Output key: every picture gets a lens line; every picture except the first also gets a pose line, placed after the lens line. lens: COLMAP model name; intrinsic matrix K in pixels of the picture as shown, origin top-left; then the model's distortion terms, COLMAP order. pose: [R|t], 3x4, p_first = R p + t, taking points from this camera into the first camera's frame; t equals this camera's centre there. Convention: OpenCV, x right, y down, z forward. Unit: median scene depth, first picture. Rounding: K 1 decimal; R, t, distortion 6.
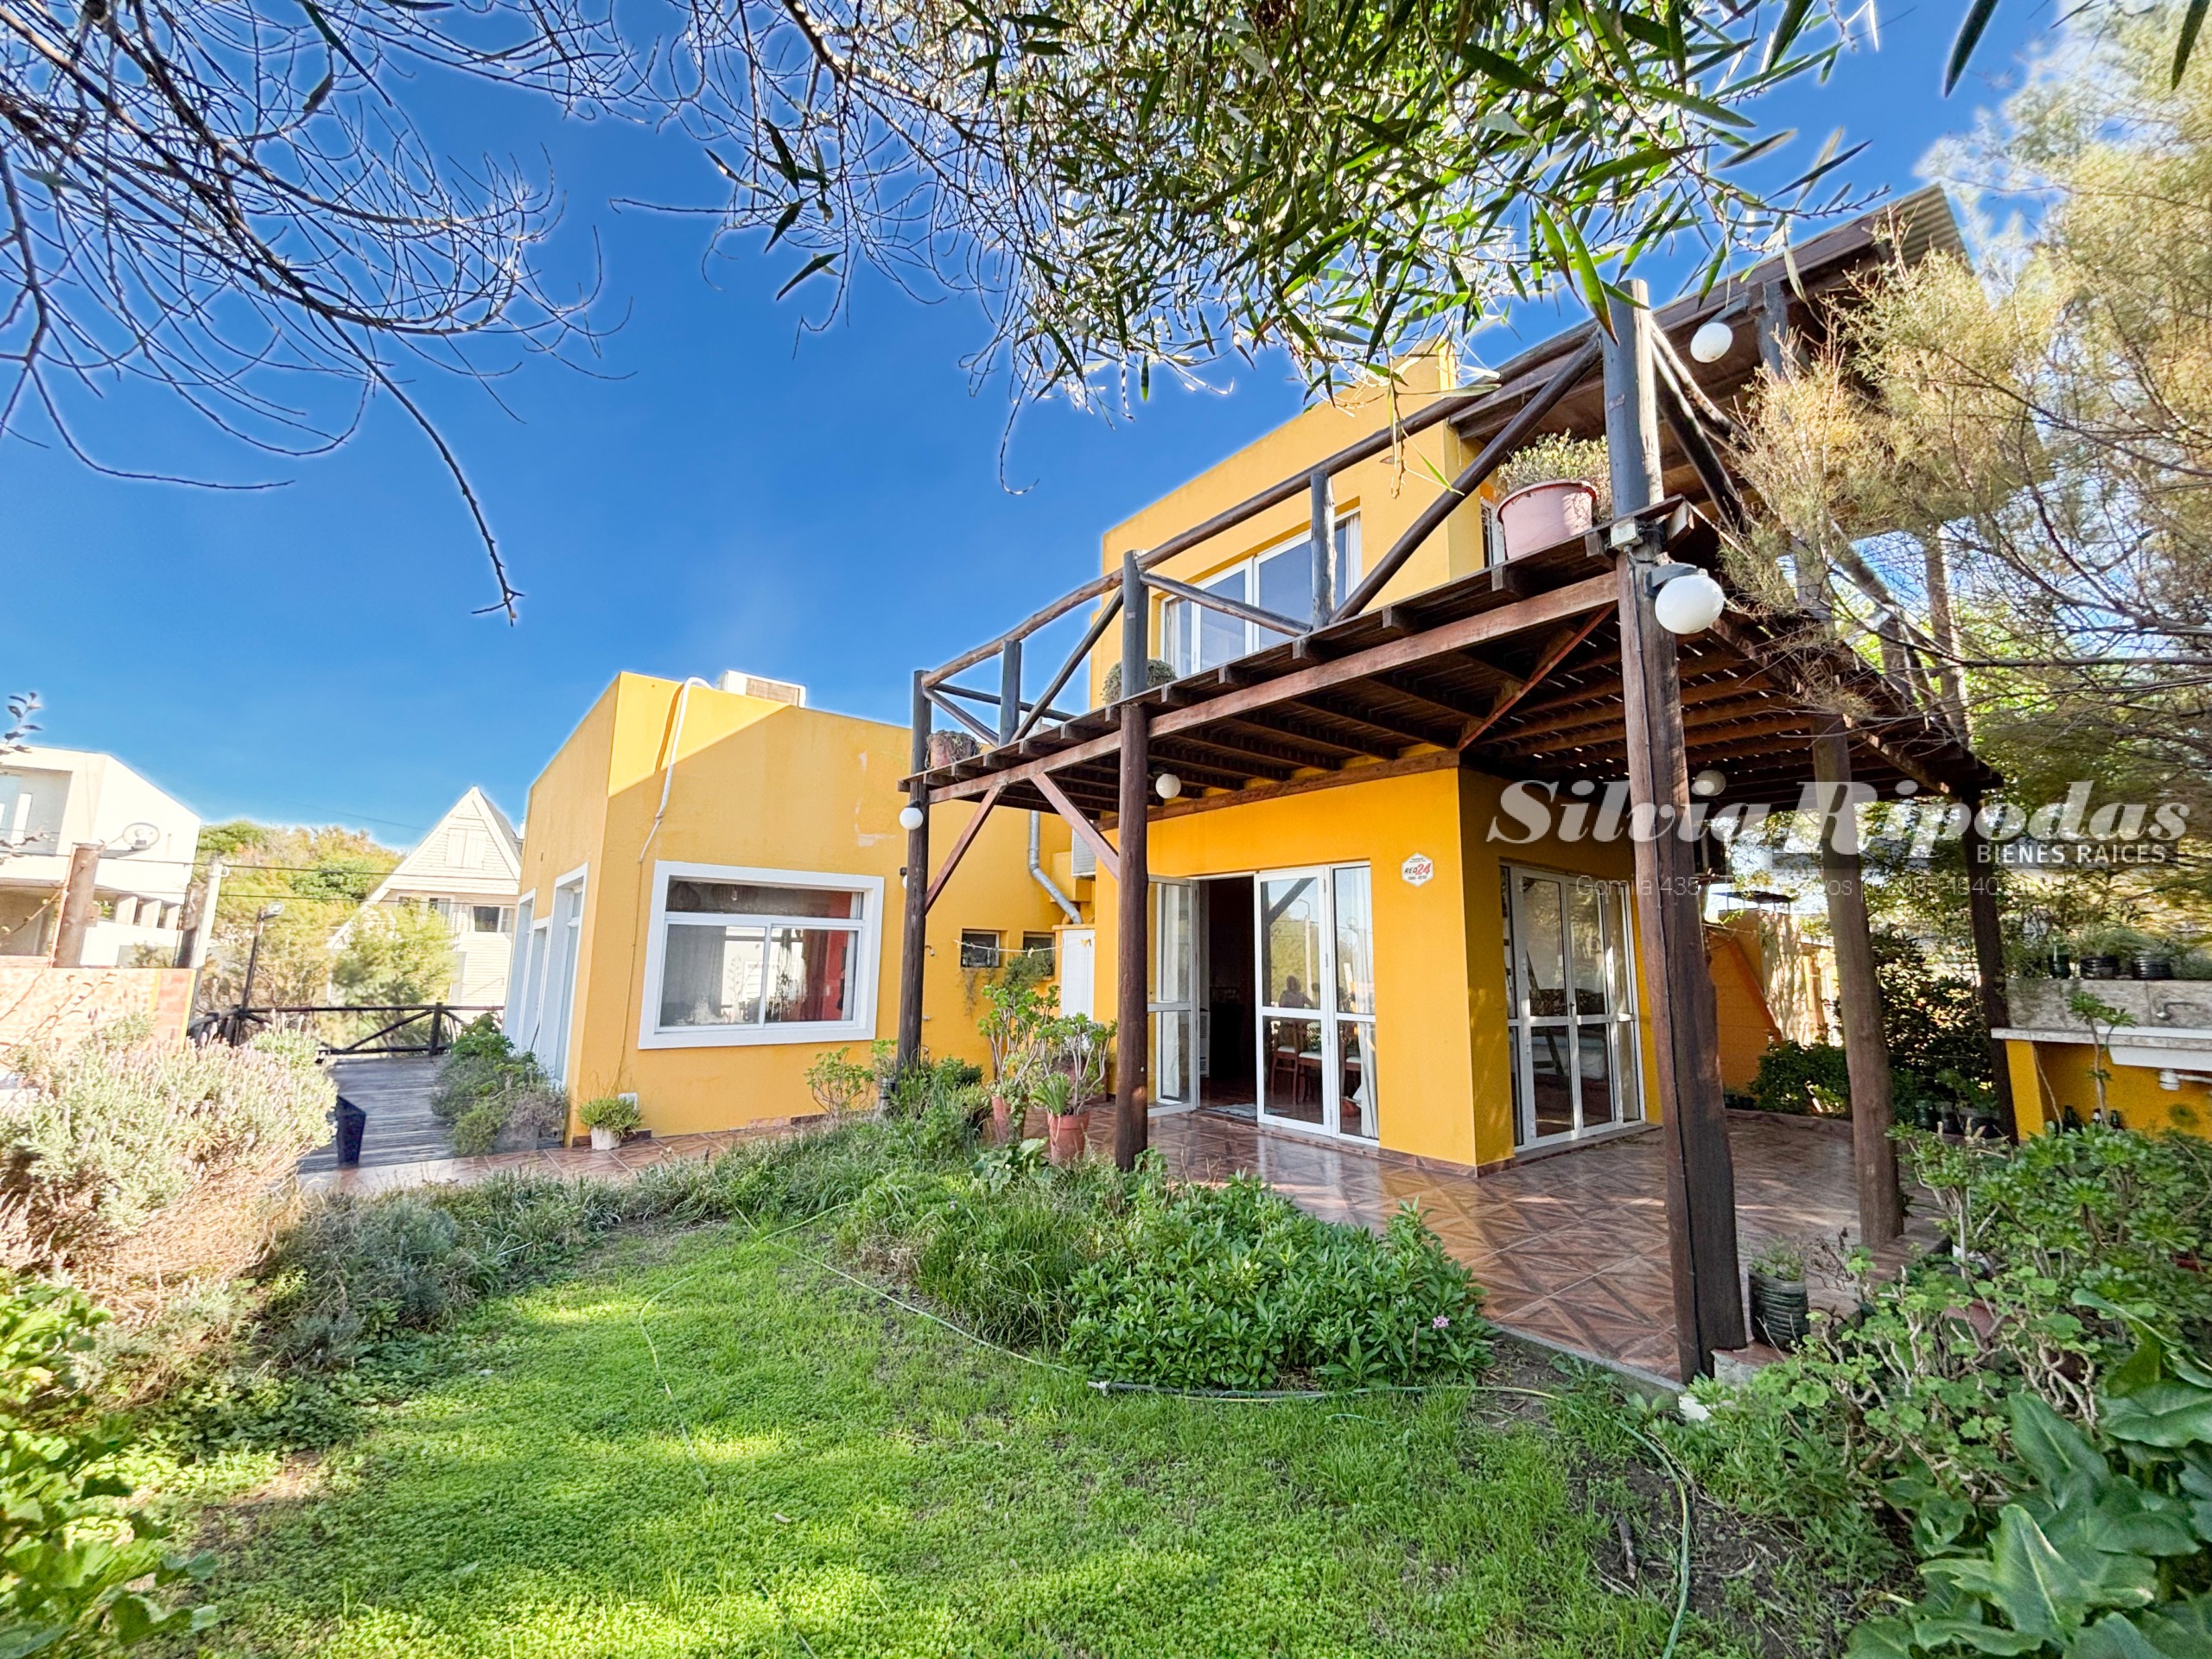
lens RADIAL K [[891.4, 0, 1108.7], [0, 891.4, 832.3], [0, 0, 1]] dist [0.002338, 0.000194]
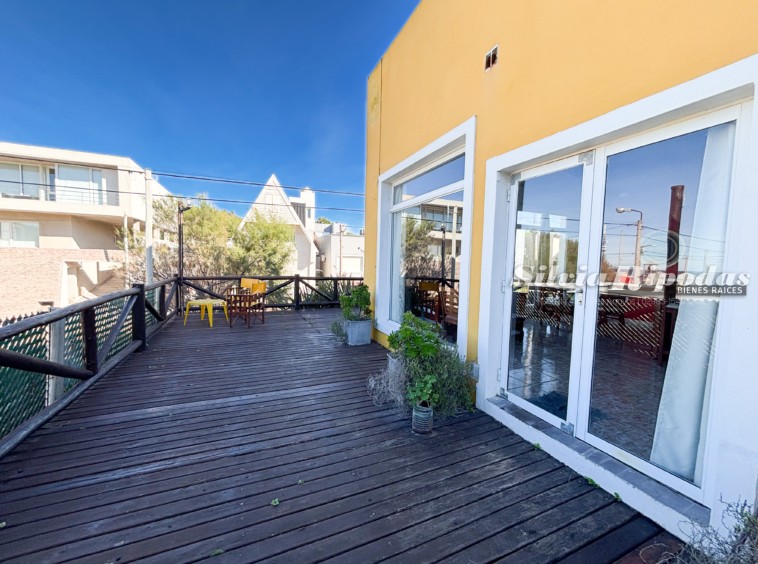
lens RADIAL K [[305.5, 0, 378.9], [0, 305.5, 282.0], [0, 0, 1]] dist [0.002338, 0.000194]
pose [[0.968758, 0.027319, -0.246501, -0.497603], [0.026204, 0.977076, 0.211271, 0.101721], [0.246622, -0.211130, 0.945834, 0.563662]]
